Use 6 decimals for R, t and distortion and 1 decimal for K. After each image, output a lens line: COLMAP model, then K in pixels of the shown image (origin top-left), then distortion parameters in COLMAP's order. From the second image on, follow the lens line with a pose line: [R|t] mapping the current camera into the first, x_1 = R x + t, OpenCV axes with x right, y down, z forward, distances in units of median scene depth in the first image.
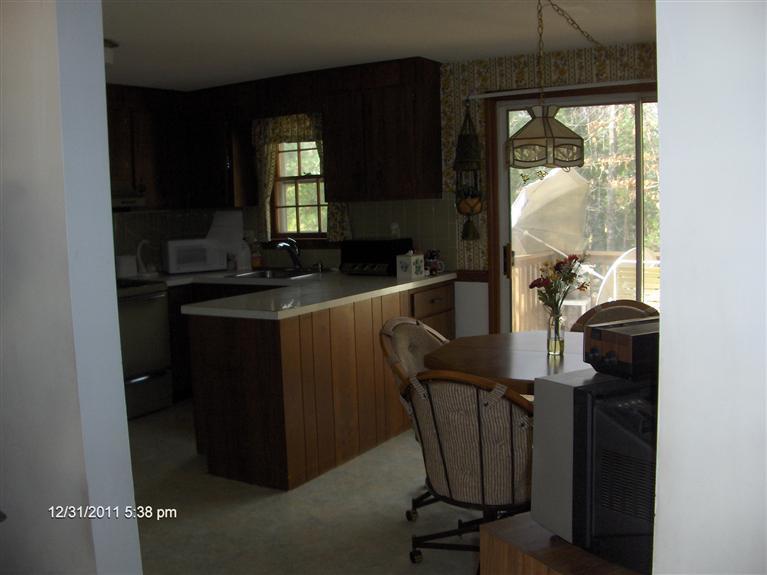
lens RADIAL K [[789.1, 0, 387.5], [0, 789.1, 276.6], [0, 0, 1]] dist [-0.251965, 0.258877]
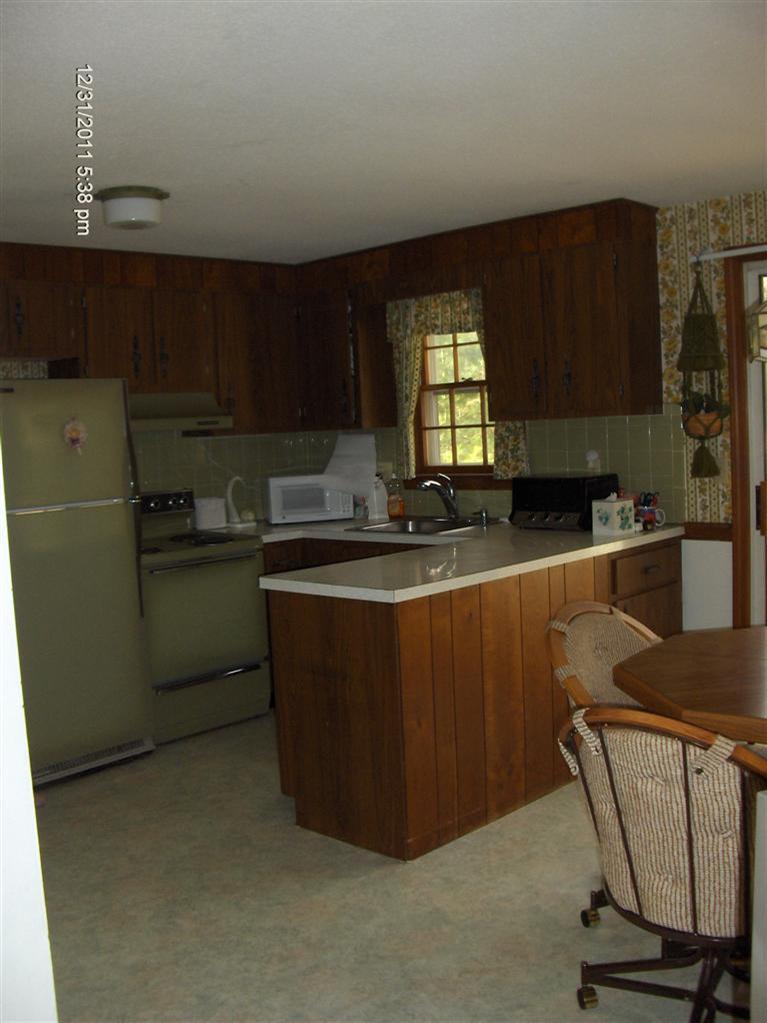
lens RADIAL K [[1052.4, 0, 383.5], [0, 1052.4, 511.5], [0, 0, 1]] dist [-0.251965, 0.258877]
pose [[0.975855, 0.002351, -0.218405, 0.029538], [-0.003888, 0.999971, -0.006605, -0.010481], [0.218383, 0.007295, 0.975836, 0.101692]]
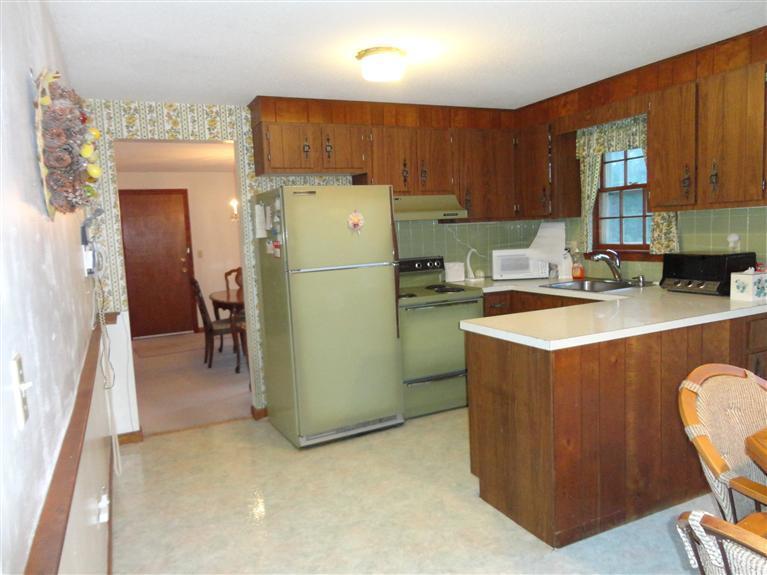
lens RADIAL K [[561.4, 0, 383.5], [0, 561.4, 287.5], [0, 0, 1]] dist [0.002654, 0.004814]
pose [[0.837385, 0.048606, -0.544449, 0.026611], [-0.031926, 0.998687, 0.040056, -0.022120], [0.545681, -0.016160, 0.837837, 0.270873]]
